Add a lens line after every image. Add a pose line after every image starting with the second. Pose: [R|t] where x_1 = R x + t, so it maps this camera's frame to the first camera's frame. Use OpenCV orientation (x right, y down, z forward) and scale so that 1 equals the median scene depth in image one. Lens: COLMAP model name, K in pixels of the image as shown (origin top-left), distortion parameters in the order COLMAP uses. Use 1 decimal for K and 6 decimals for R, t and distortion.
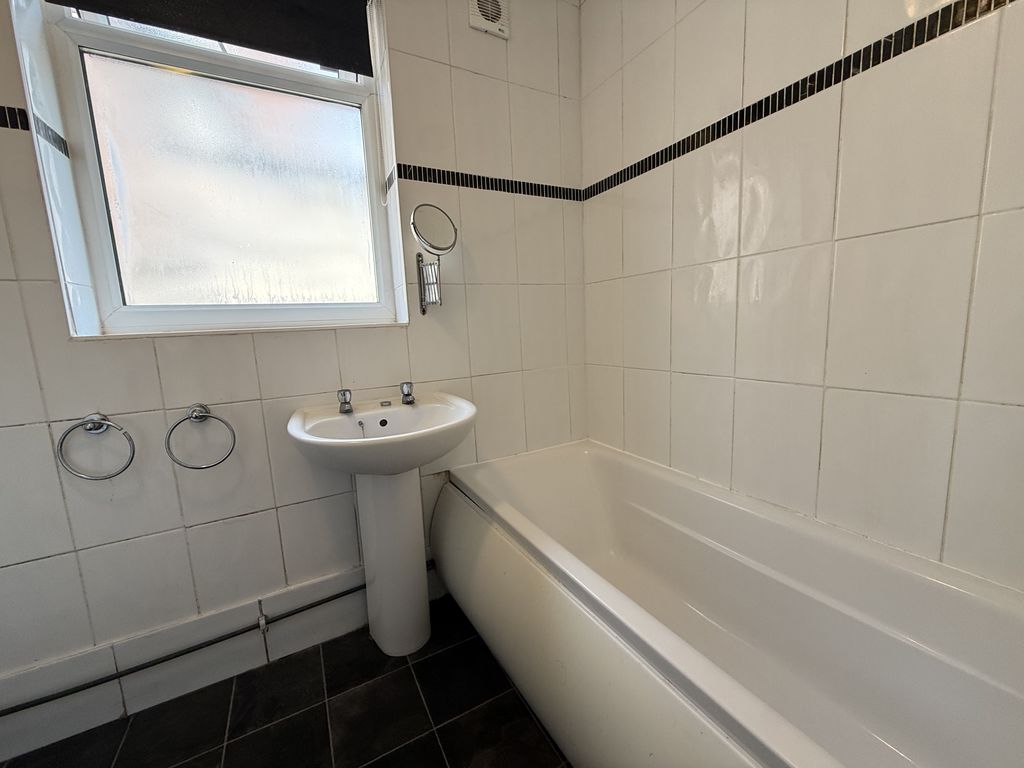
lens RADIAL K [[406.2, 0, 511.9], [0, 406.2, 385.8], [0, 0, 1]] dist [-0.001475, -0.000630]
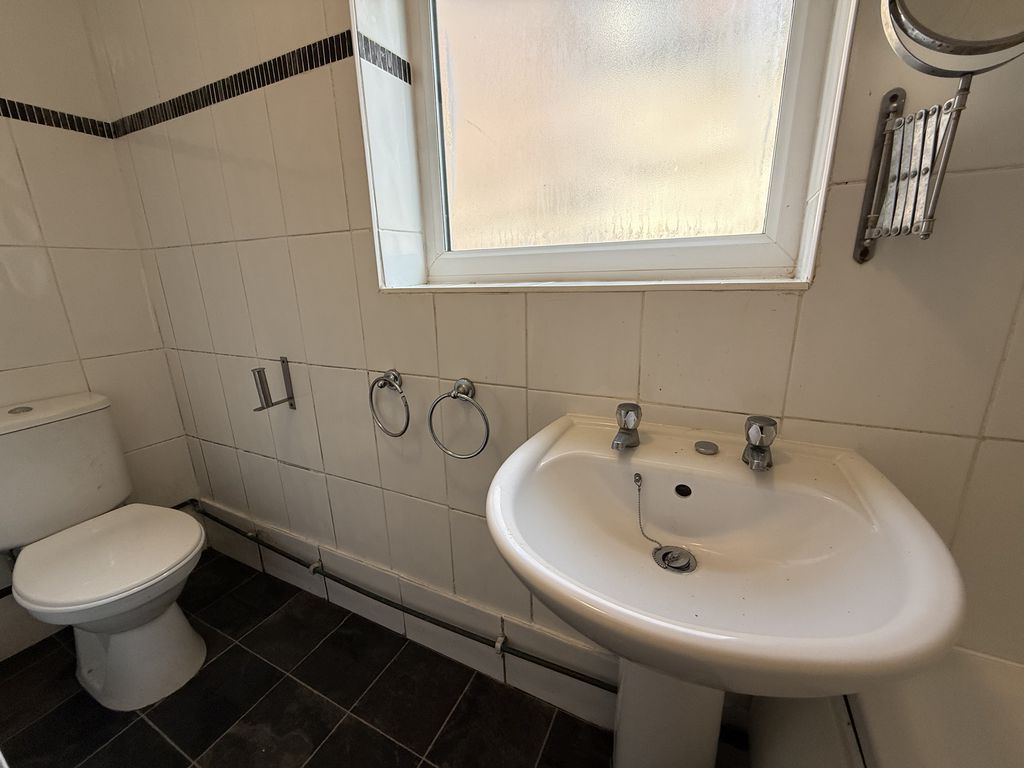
lens RADIAL K [[406.2, 0, 509.5], [0, 406.2, 382.6], [0, 0, 1]] dist [-0.001475, -0.000630]
pose [[0.559183, 0.247578, -0.791214, -0.073233], [-0.119674, 0.968478, 0.218467, -0.116301], [0.820361, -0.027475, 0.571185, 0.529143]]
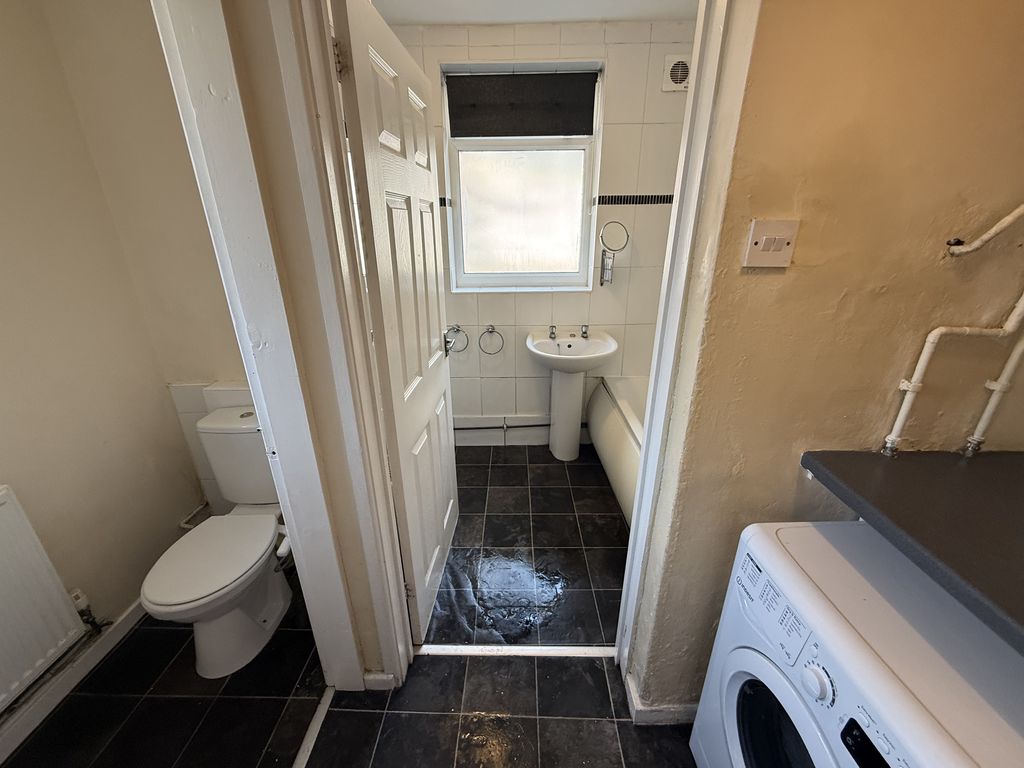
lens RADIAL K [[406.2, 0, 507.5], [0, 406.2, 384.5], [0, 0, 1]] dist [-0.001475, -0.000630]
pose [[0.872029, 0.210282, -0.441981, 0.301915], [-0.098002, 0.959735, 0.263256, -0.203692], [0.479543, -0.186252, 0.857525, -0.787830]]
